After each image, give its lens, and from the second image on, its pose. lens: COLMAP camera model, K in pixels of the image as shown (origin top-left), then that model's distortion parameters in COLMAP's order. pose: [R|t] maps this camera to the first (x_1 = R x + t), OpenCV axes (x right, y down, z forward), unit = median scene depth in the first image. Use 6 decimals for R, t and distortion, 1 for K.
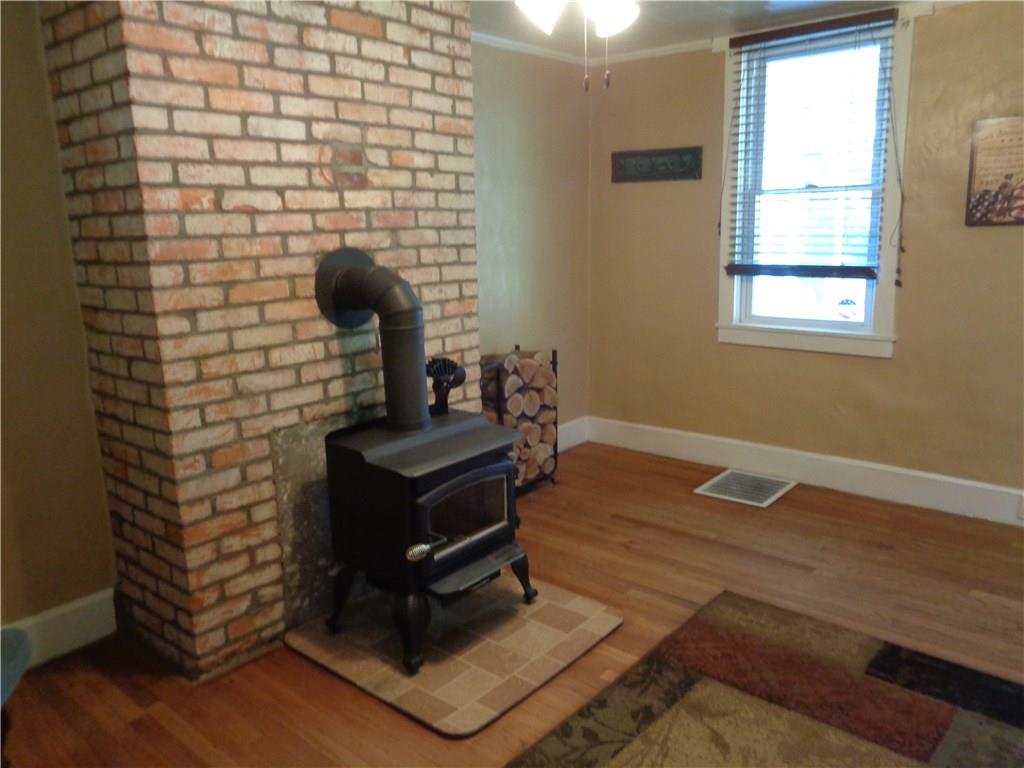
lens RADIAL K [[768.1, 0, 514.1], [0, 768.1, 384.0], [0, 0, 1]] dist [0.002197, 0.004146]
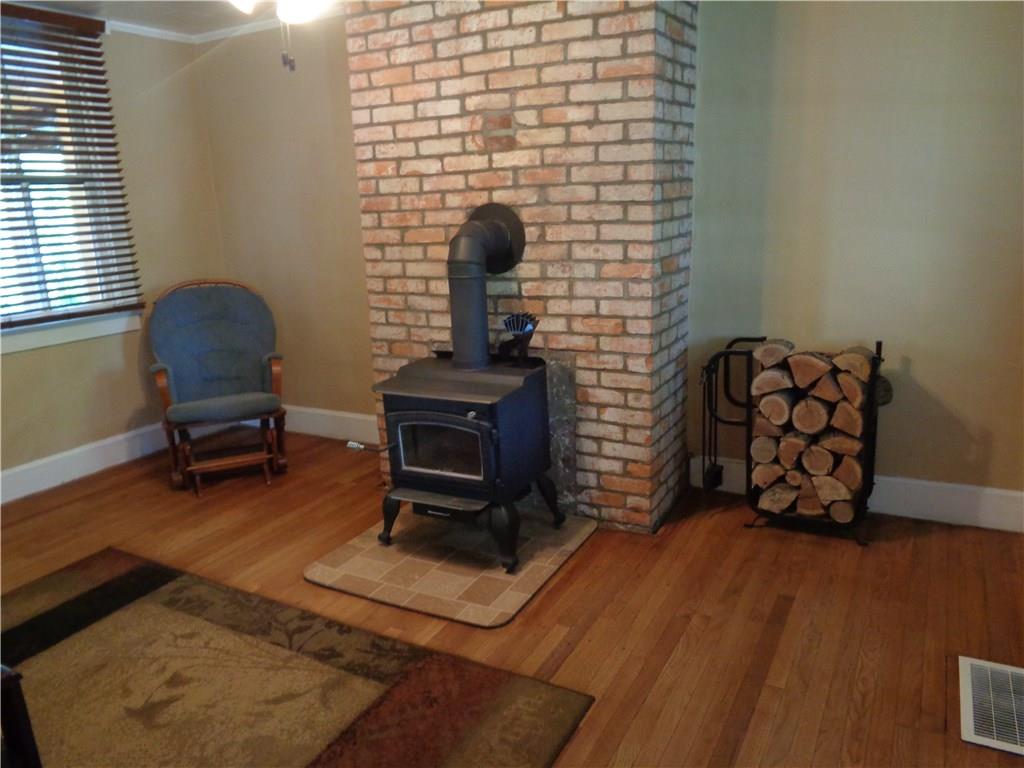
lens RADIAL K [[768.1, 0, 514.9], [0, 768.1, 383.5], [0, 0, 1]] dist [0.002197, 0.004146]
pose [[0.207771, 0.255791, -0.944141, 1.006616], [-0.161924, 0.960882, 0.224693, -0.194091], [0.964682, 0.106194, 0.241062, 0.835653]]
